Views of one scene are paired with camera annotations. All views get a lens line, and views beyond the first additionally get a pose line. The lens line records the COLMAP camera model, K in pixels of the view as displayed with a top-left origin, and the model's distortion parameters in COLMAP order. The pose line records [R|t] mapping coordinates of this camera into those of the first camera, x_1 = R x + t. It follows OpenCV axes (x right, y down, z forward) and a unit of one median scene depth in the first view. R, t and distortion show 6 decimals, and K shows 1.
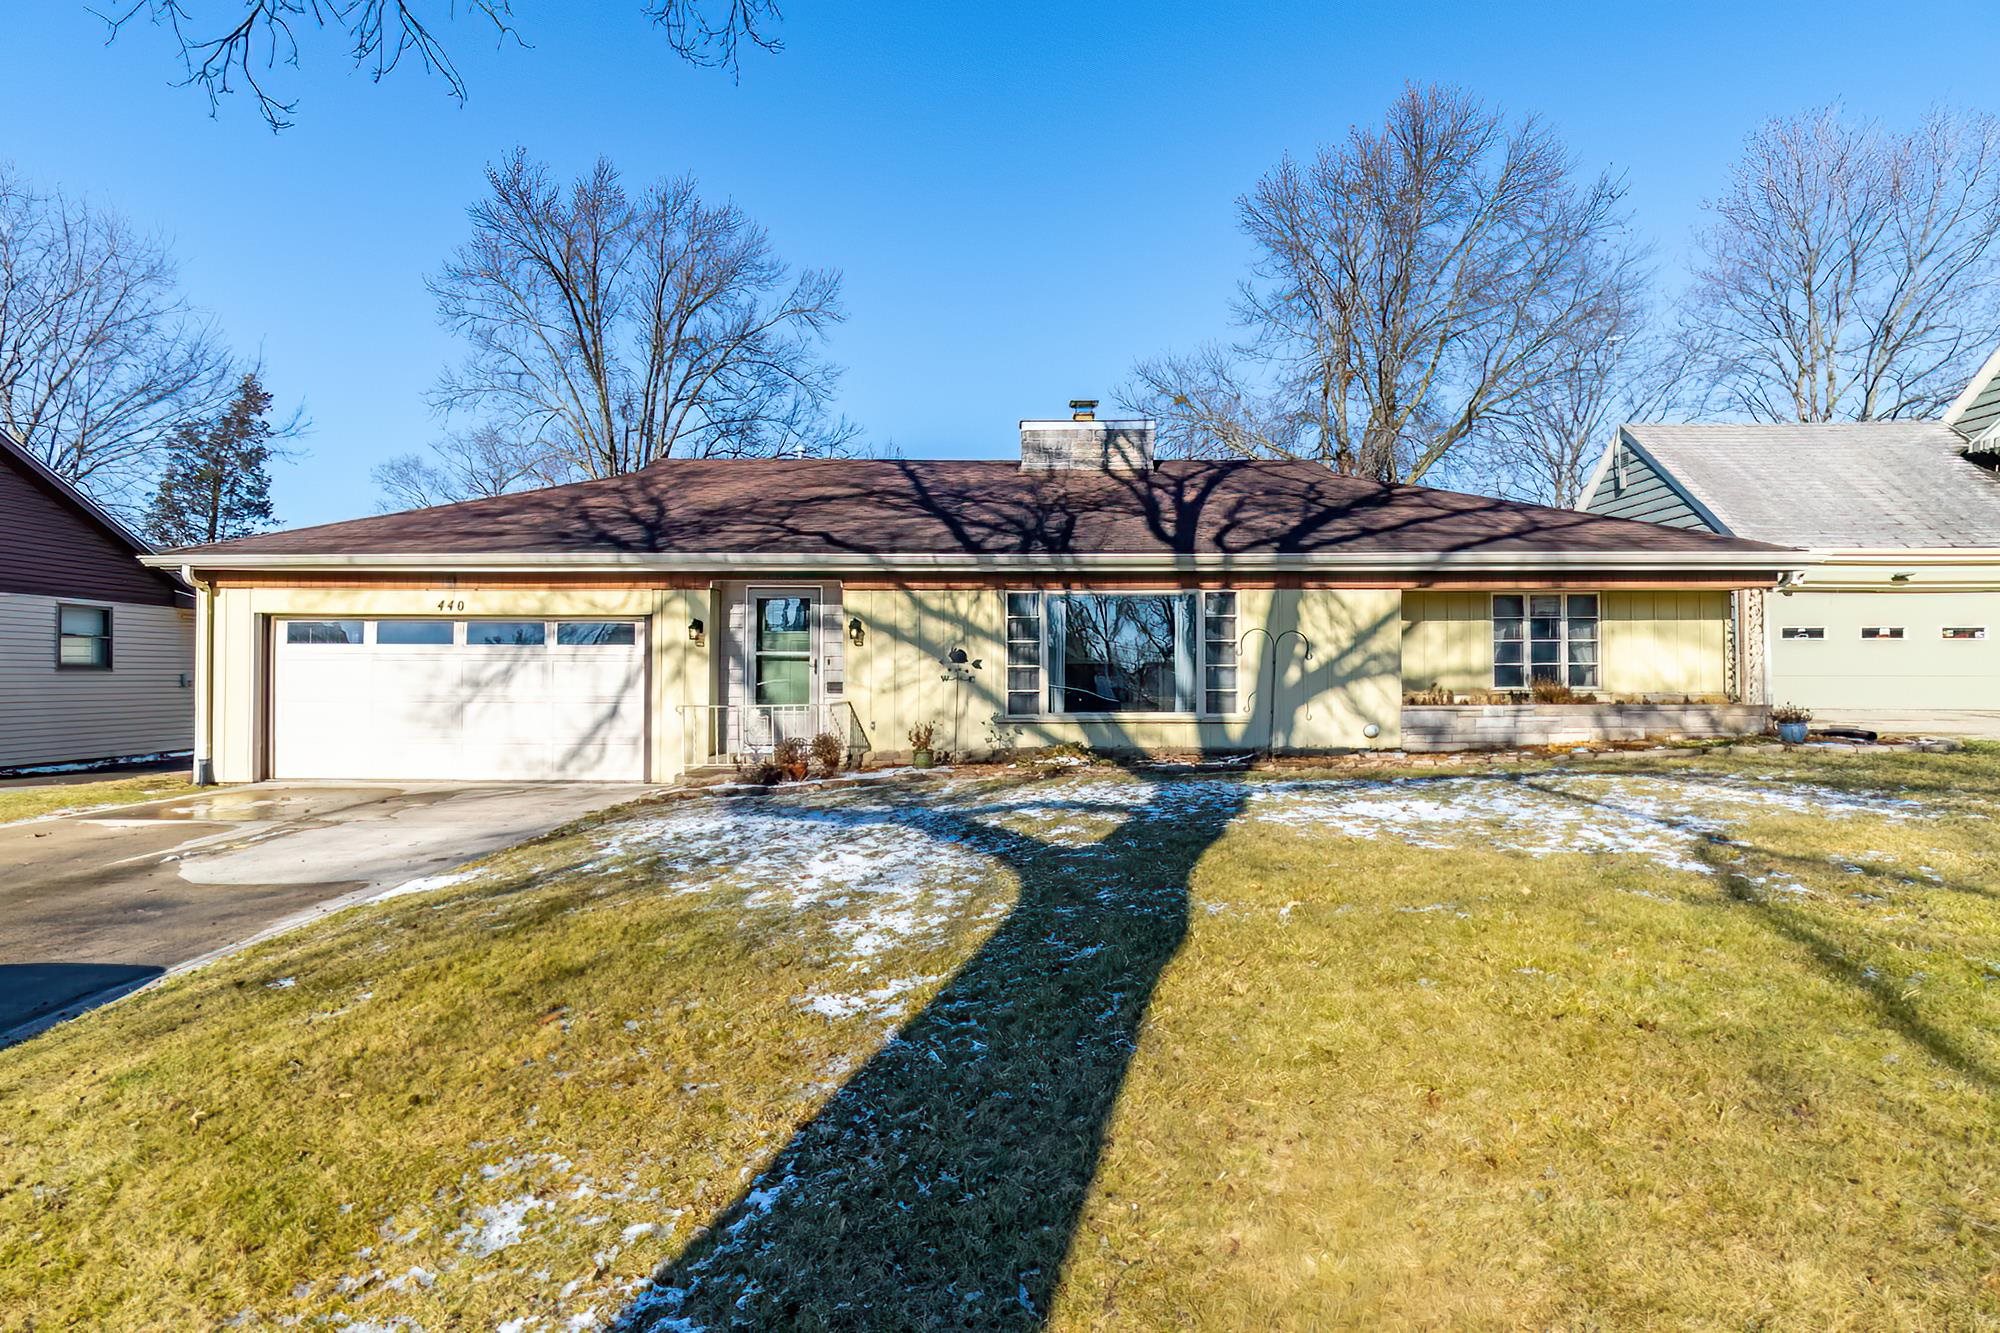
lens RADIAL K [[1021.9, 0, 1000.0], [0, 1021.9, 666.5], [0, 0, 1]] dist [-0.000553, -0.000195]
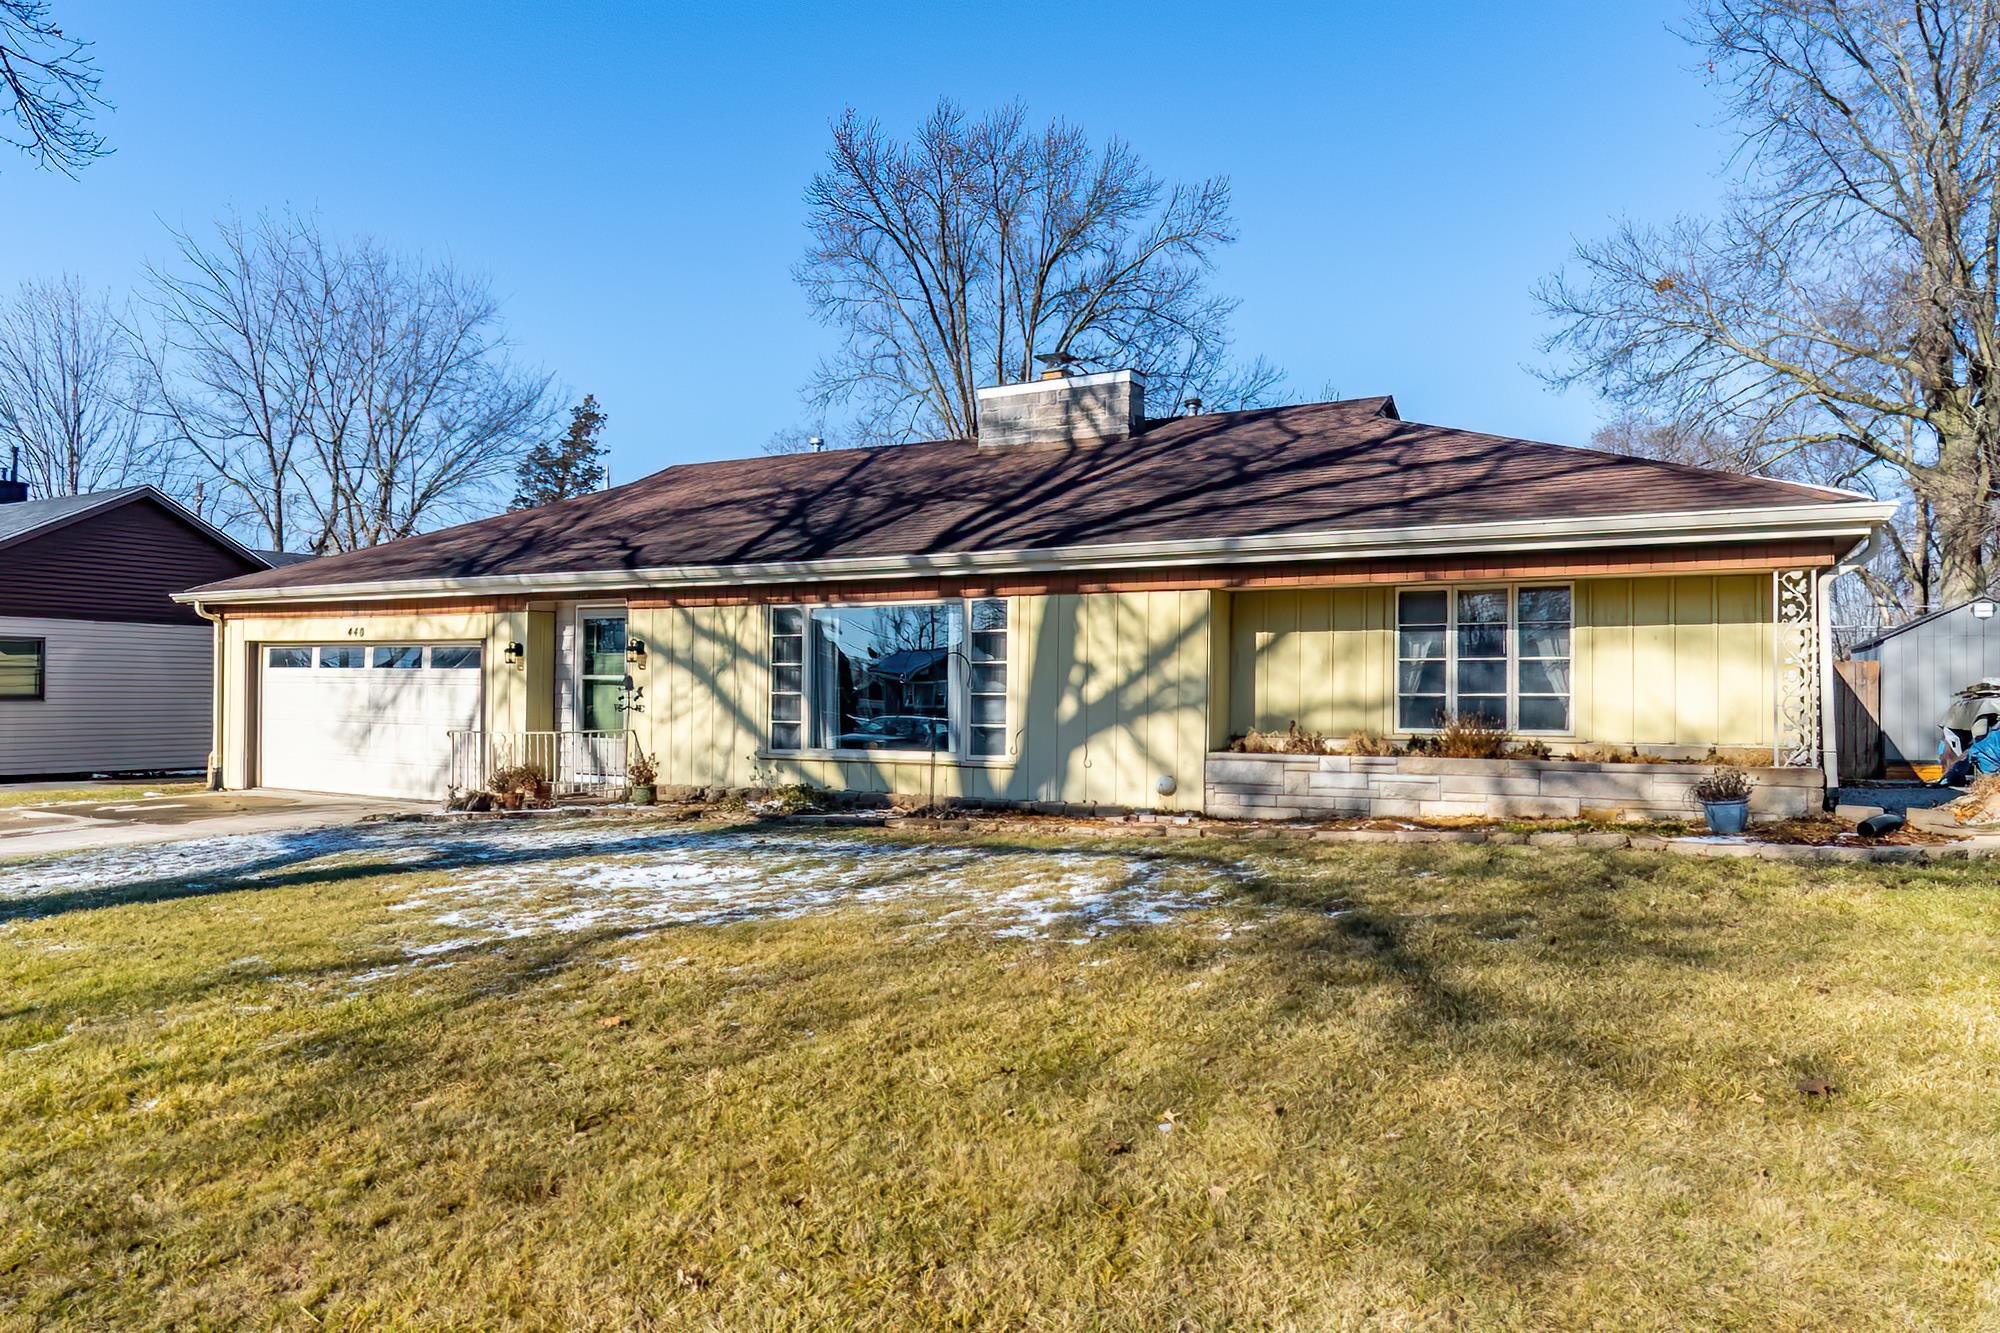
lens RADIAL K [[1312.0, 0, 1000.0], [0, 1312.0, 666.5], [0, 0, 1]] dist [-0.004799, -0.000925]
pose [[0.876940, -0.002125, -0.480594, 0.707982], [-0.001073, 0.999979, -0.006381, -0.015733], [0.480598, 0.006111, 0.876920, 0.122030]]
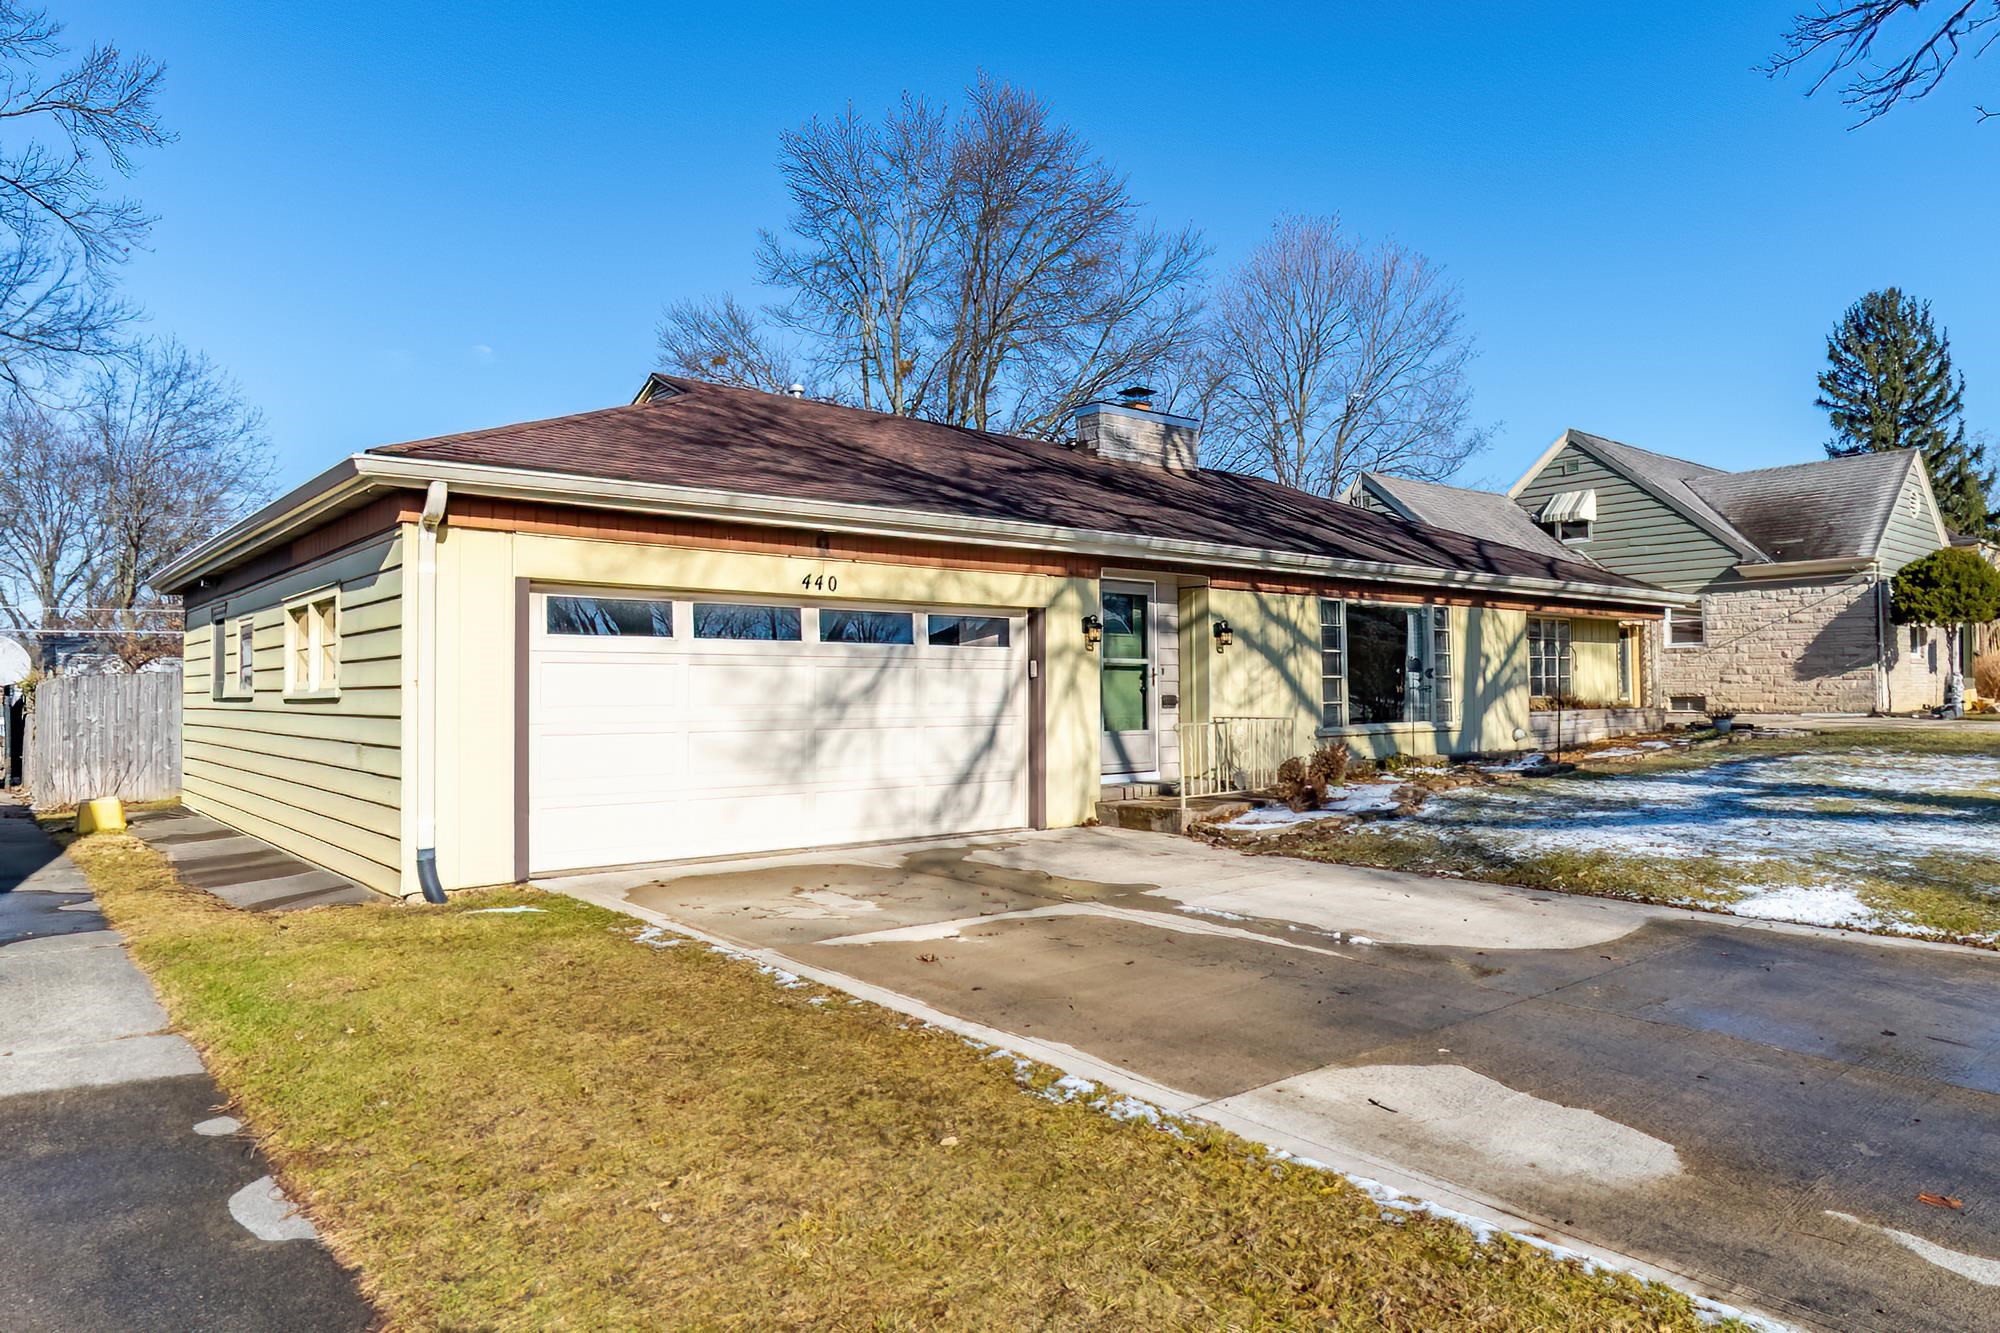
lens RADIAL K [[1221.5, 0, 1000.0], [0, 1221.5, 666.5], [0, 0, 1]] dist [-0.000242, -0.000648]
pose [[0.769192, 0.007938, 0.638968, -0.944404], [0.001543, 0.999897, -0.014280, 0.005811], [-0.639016, 0.011971, 0.769101, 0.320166]]
